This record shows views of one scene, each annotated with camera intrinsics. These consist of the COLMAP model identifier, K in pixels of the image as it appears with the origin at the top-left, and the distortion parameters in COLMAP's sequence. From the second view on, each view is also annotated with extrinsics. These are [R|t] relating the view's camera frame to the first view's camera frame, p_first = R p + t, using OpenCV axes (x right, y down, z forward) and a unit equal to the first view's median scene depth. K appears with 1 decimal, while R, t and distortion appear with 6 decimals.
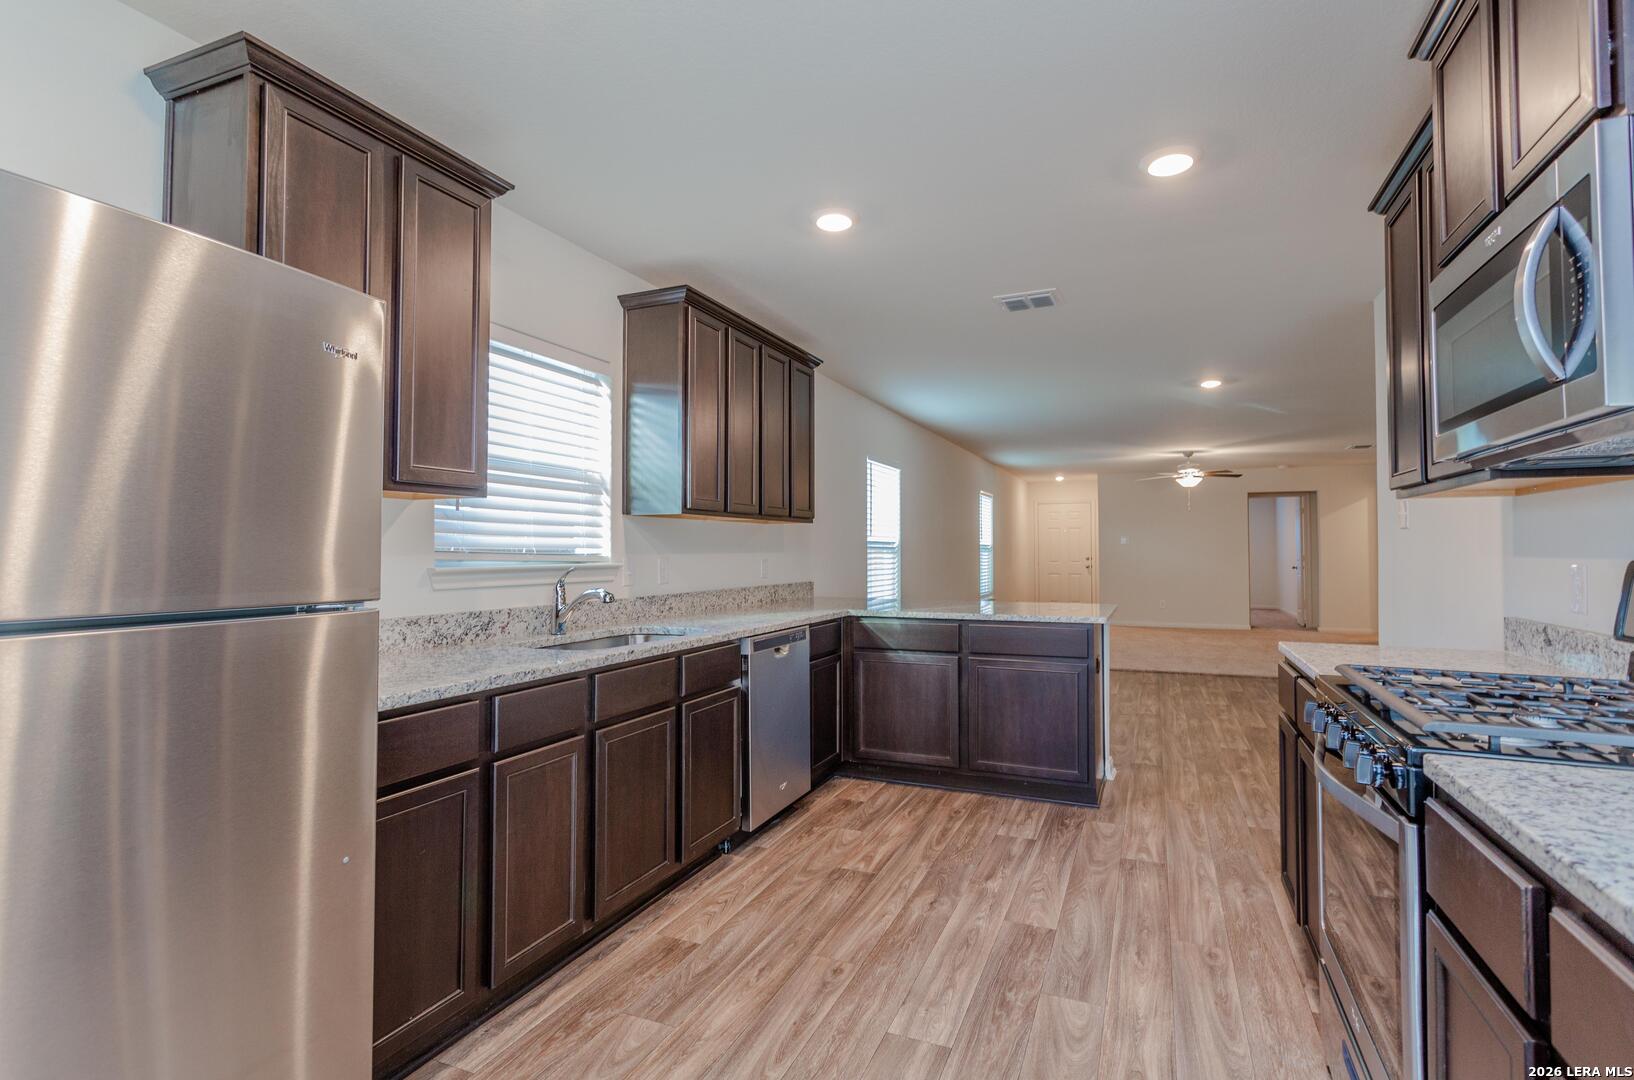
lens RADIAL K [[775.1, 0, 825.5], [0, 775.1, 537.1], [0, 0, 1]] dist [-0.004628, 0.000620]
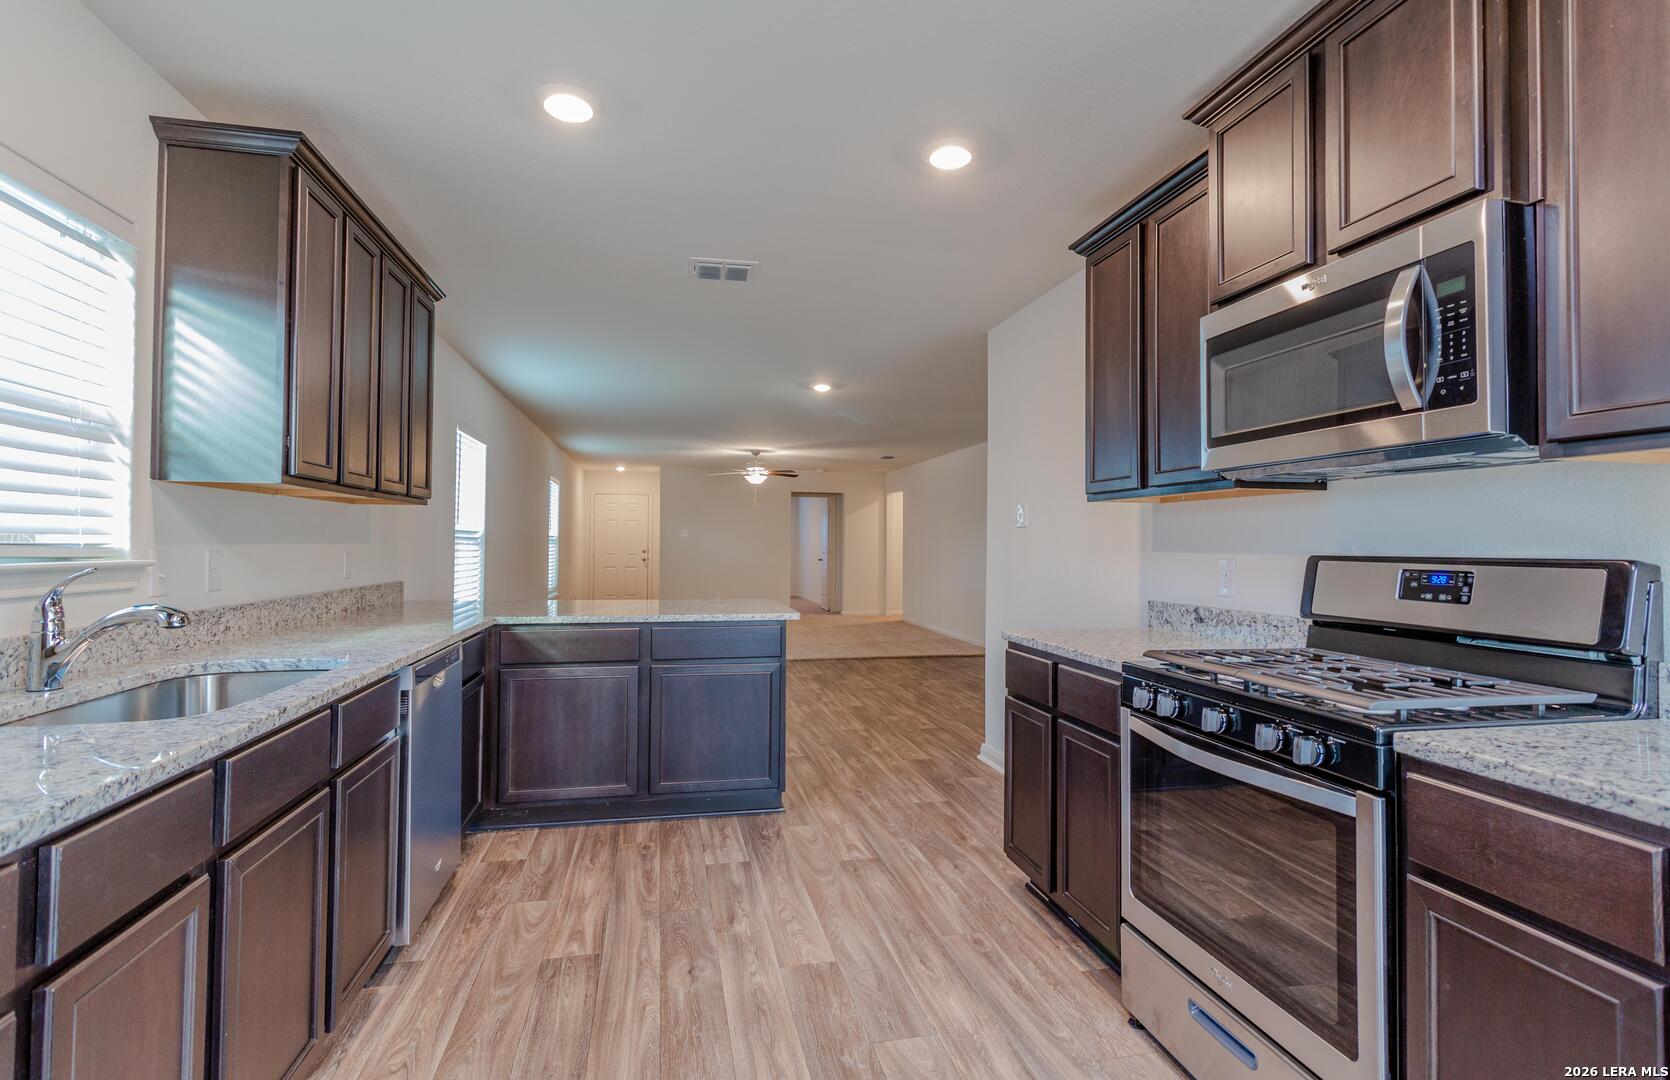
lens RADIAL K [[780.6, 0, 835.1], [0, 780.6, 531.6], [0, 0, 1]] dist [-0.001381, 0.000669]
pose [[0.813684, 0.016214, 0.581081, -0.179649], [-0.018067, 0.999833, -0.002600, 0.003742], [-0.581026, -0.008383, 0.813842, 0.190523]]
